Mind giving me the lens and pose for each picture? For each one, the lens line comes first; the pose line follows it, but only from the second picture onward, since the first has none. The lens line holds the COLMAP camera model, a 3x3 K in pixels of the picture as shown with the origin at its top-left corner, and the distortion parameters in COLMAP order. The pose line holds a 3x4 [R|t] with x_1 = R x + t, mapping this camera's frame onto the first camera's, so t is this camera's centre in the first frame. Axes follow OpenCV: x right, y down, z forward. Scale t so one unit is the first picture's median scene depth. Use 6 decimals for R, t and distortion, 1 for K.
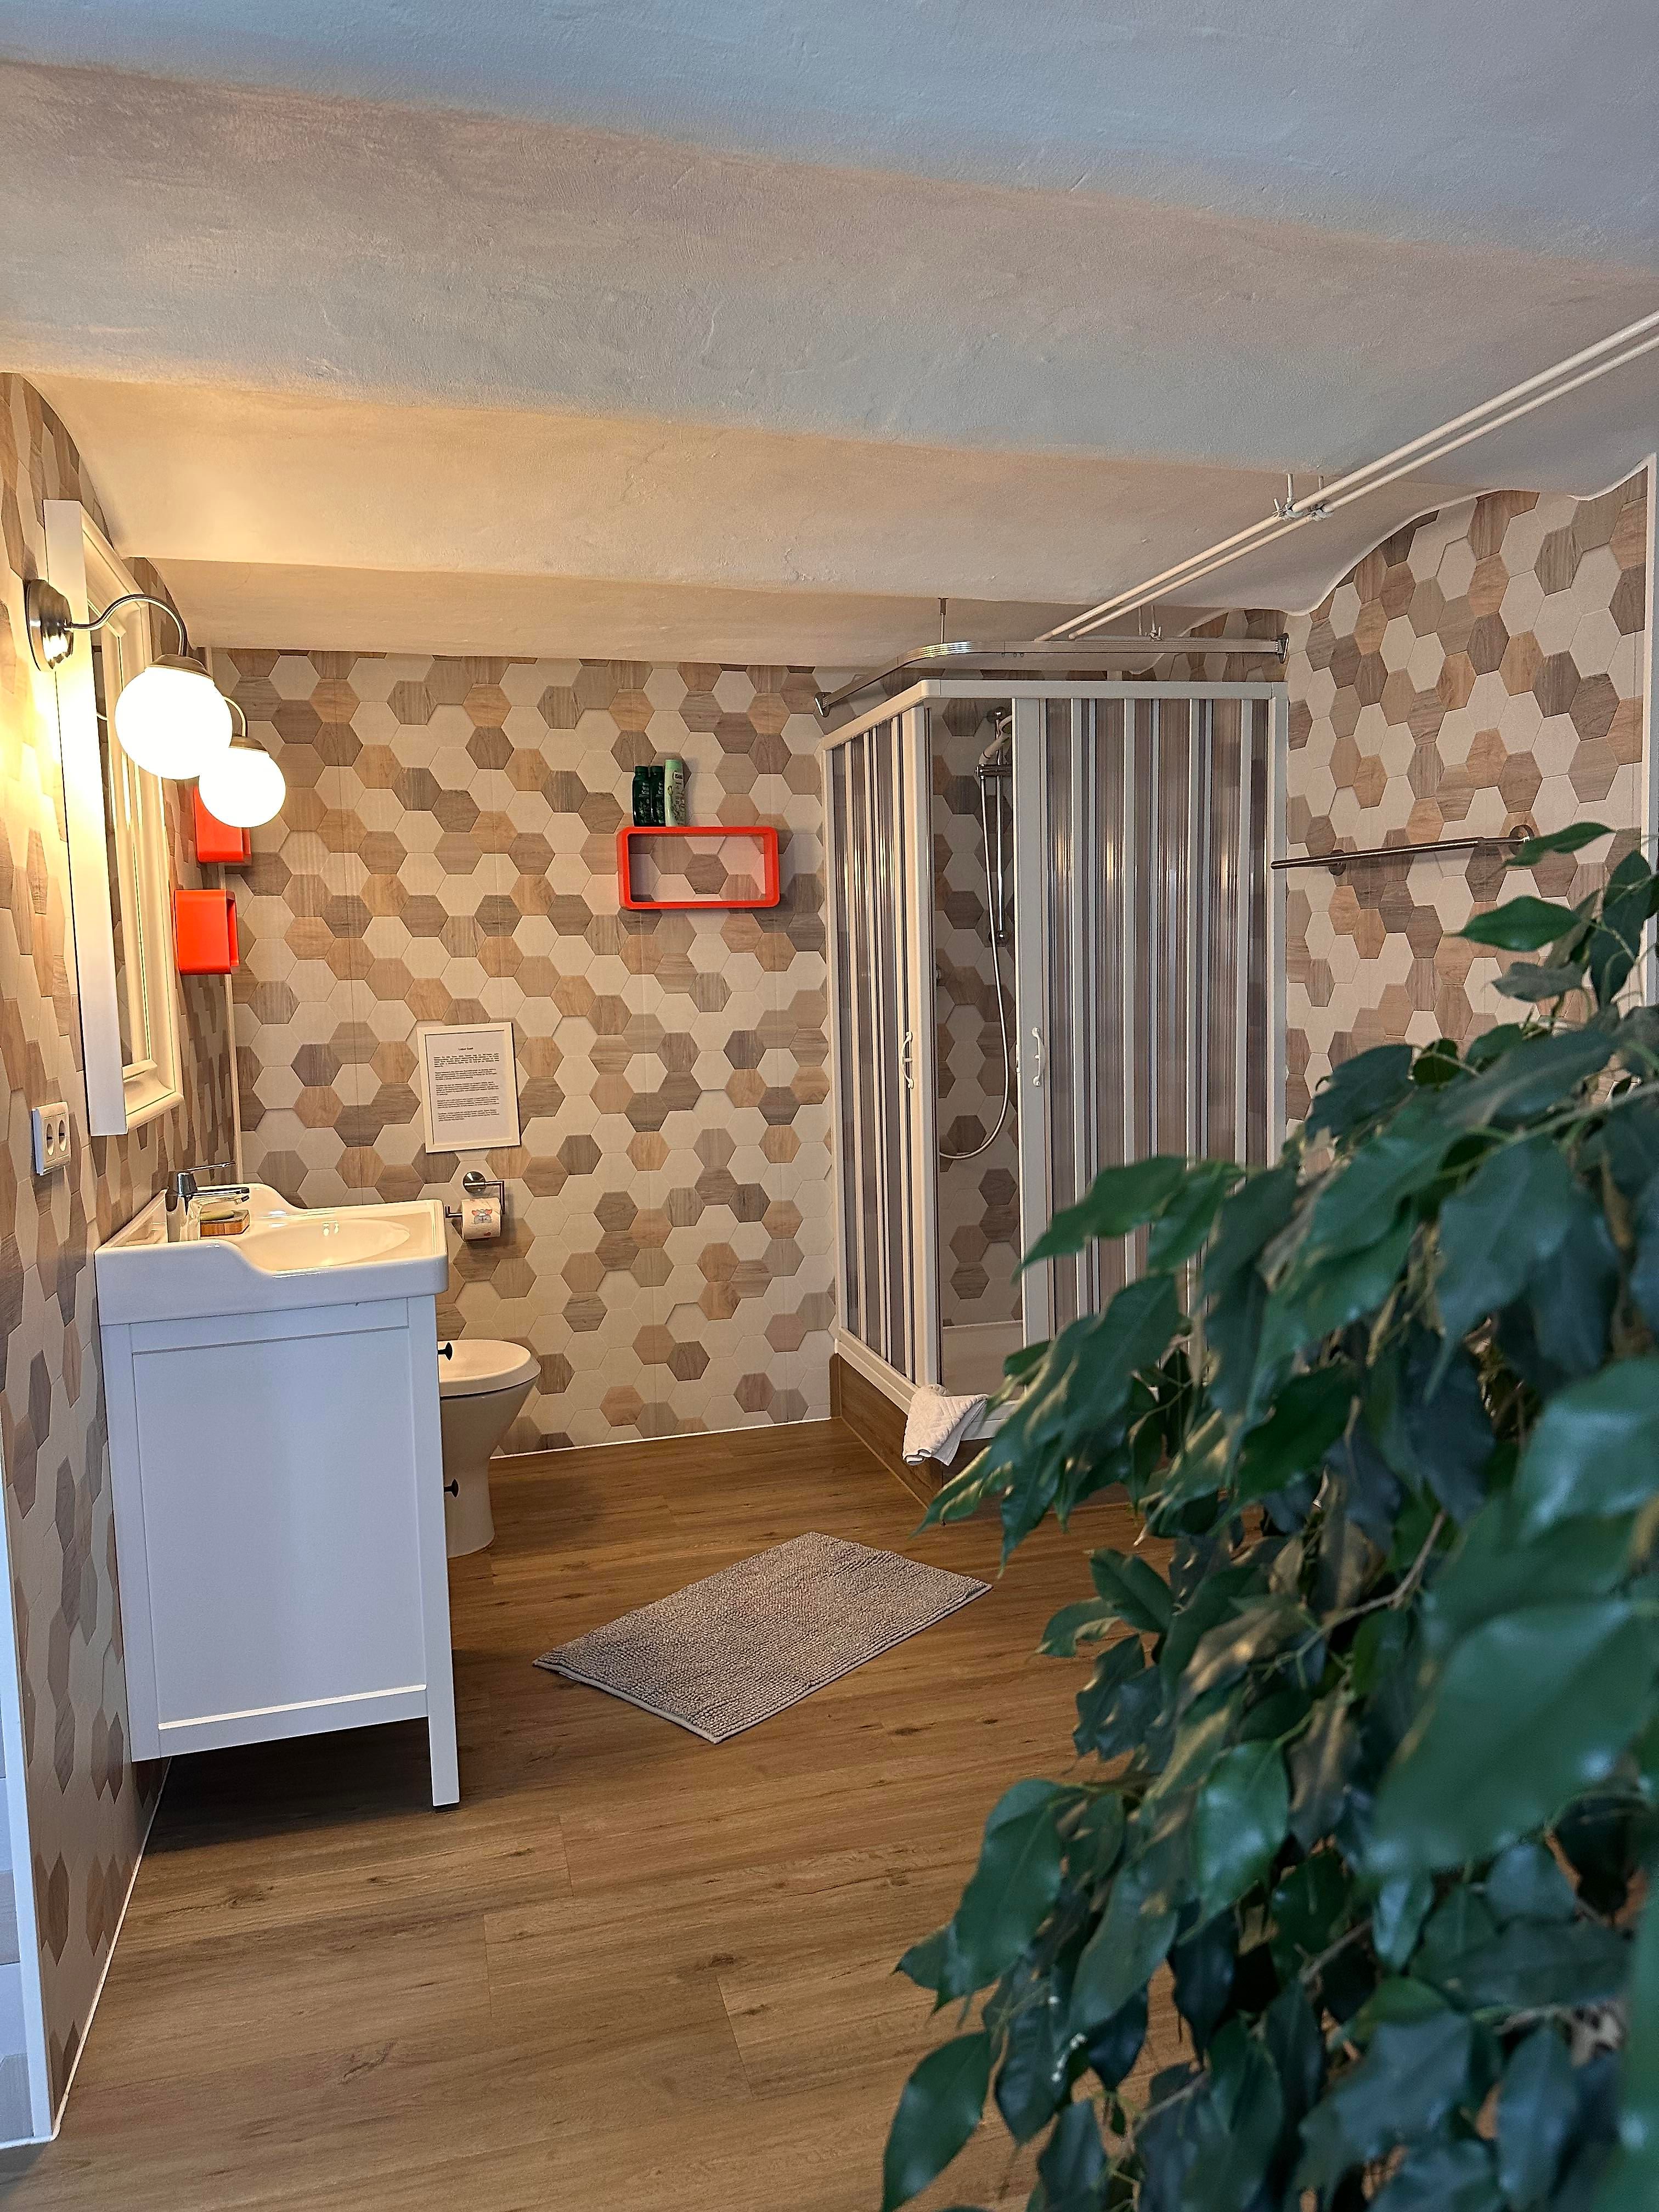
lens RADIAL K [[1554.7, 0, 845.7], [0, 1554.7, 1113.1], [0, 0, 1]] dist [0.054603, -0.069660]
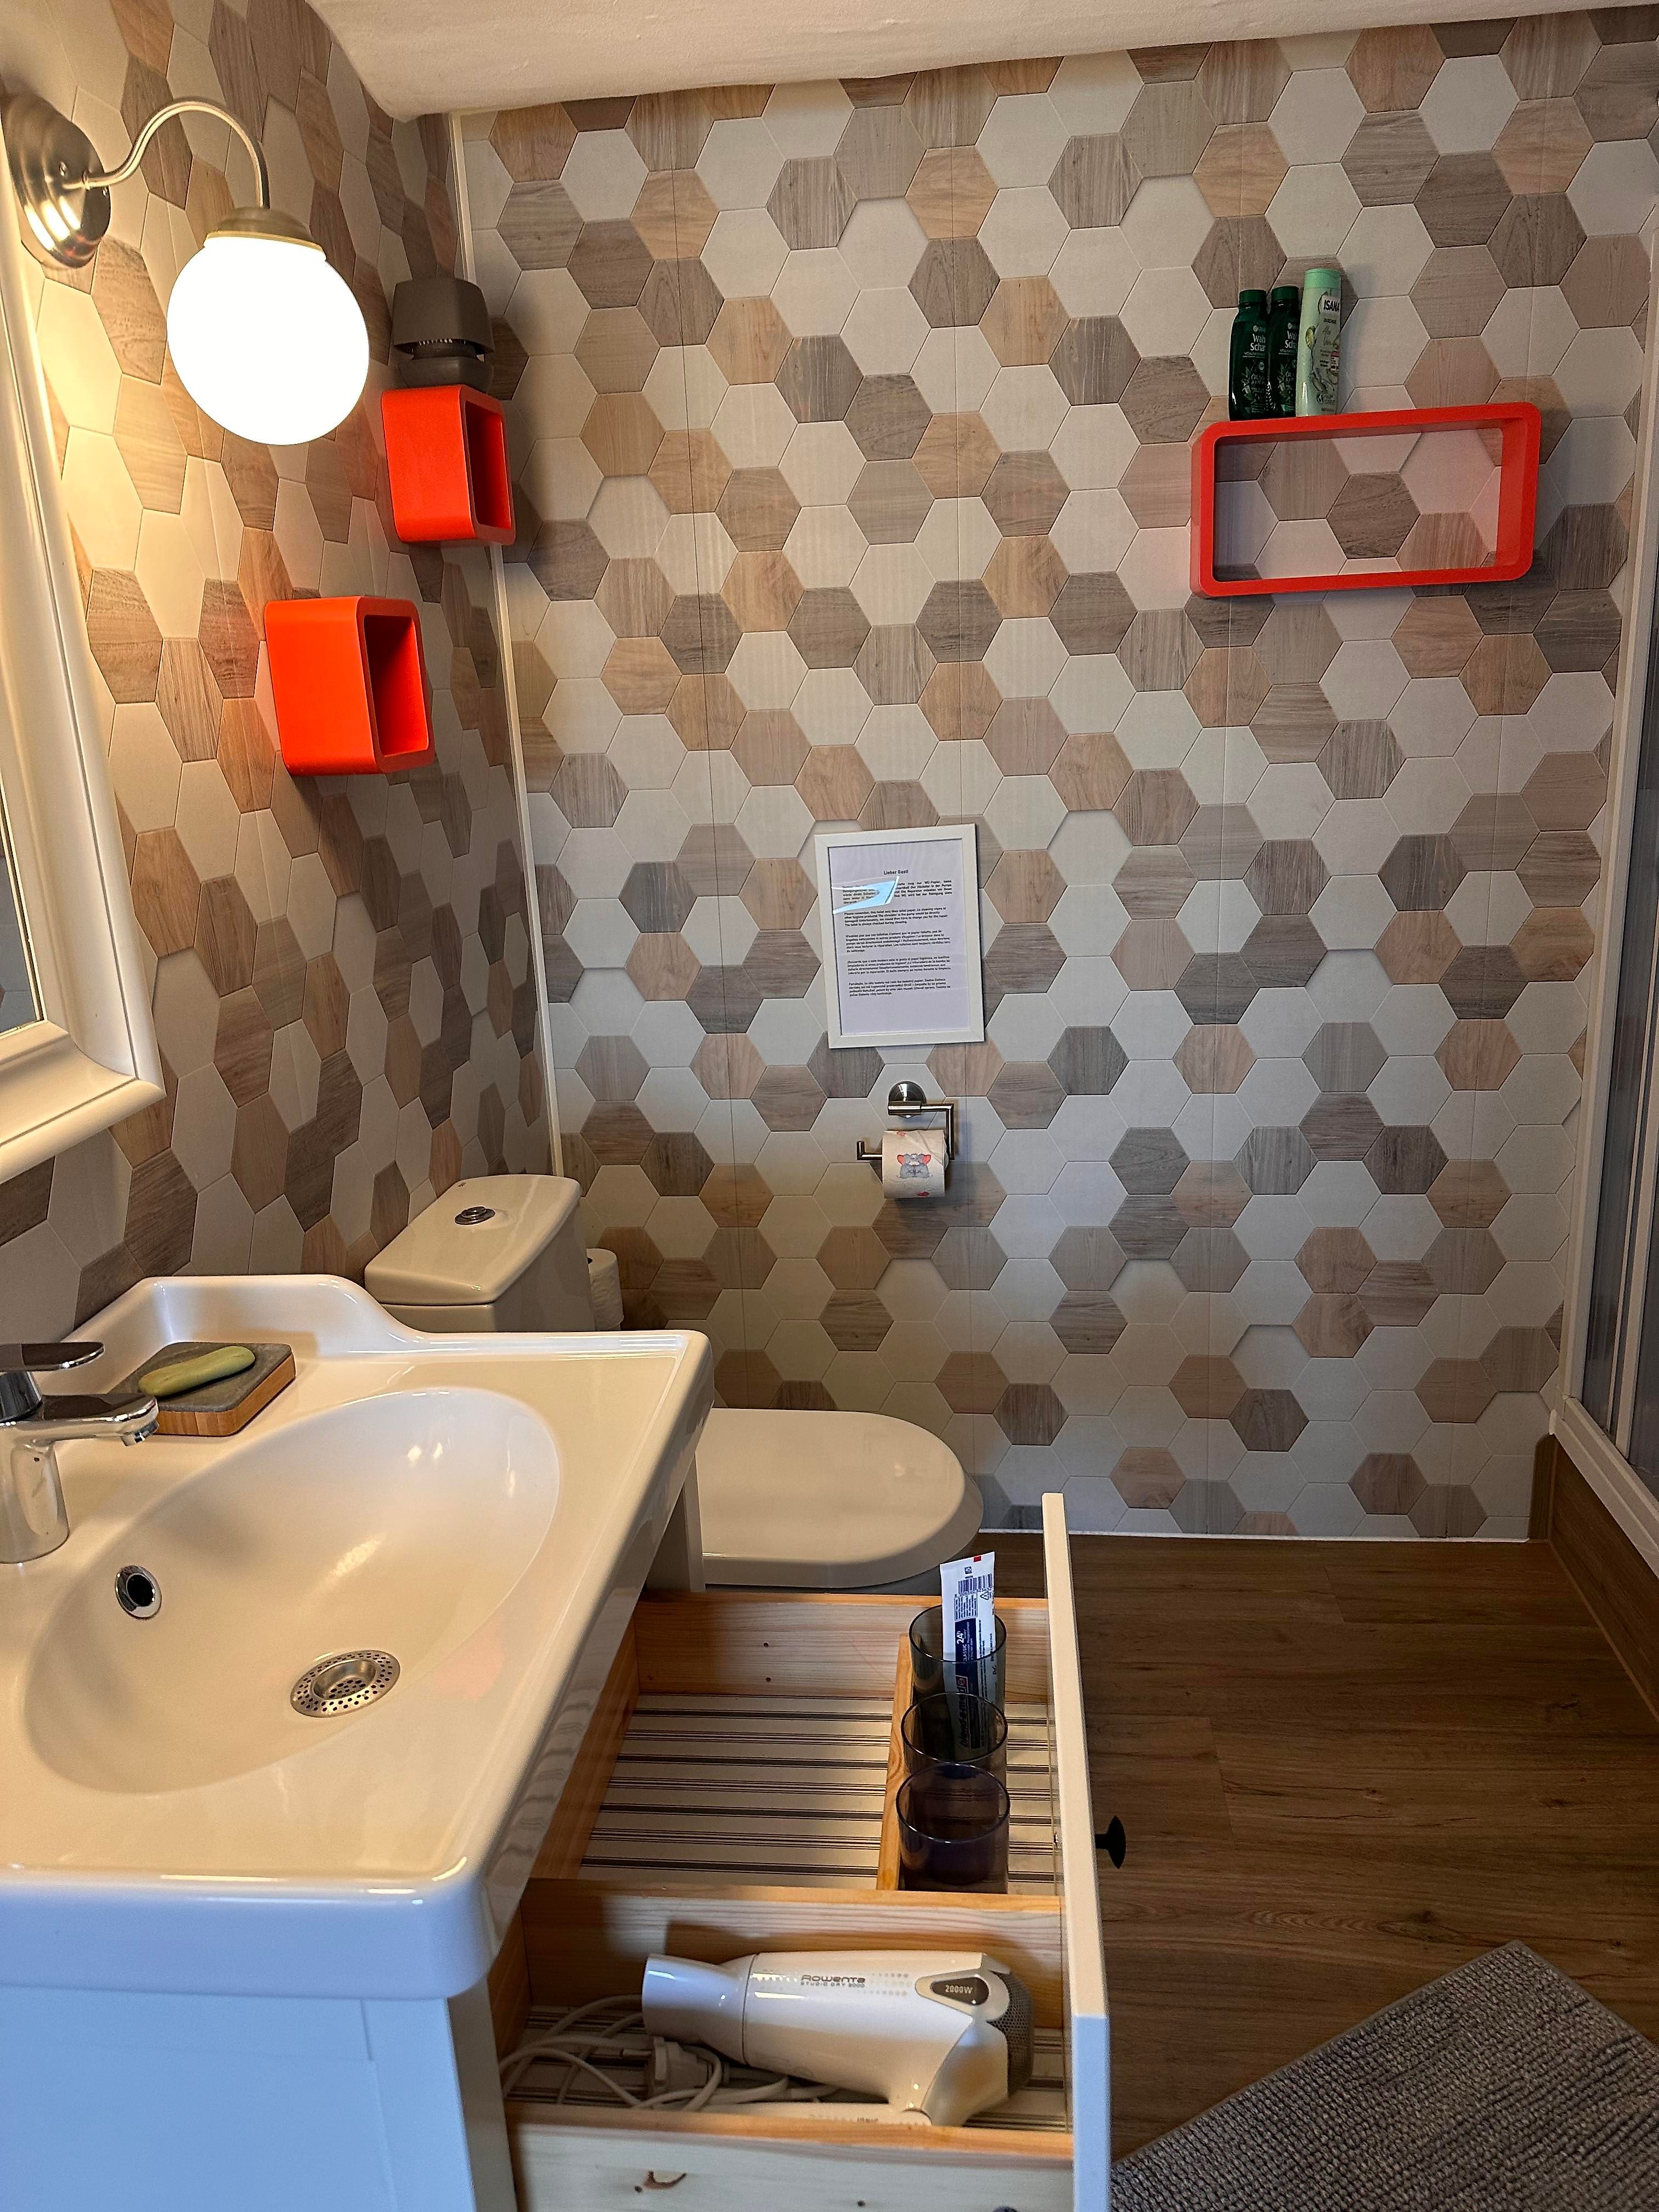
lens RADIAL K [[1554.7, 0, 810.8], [0, 1554.7, 1111.1], [0, 0, 1]] dist [0.054603, -0.069660]
pose [[0.927629, 0.081297, -0.364548, -0.059839], [-0.011327, 0.981699, 0.190103, -0.062532], [0.373331, -0.172216, 0.911573, 0.458769]]
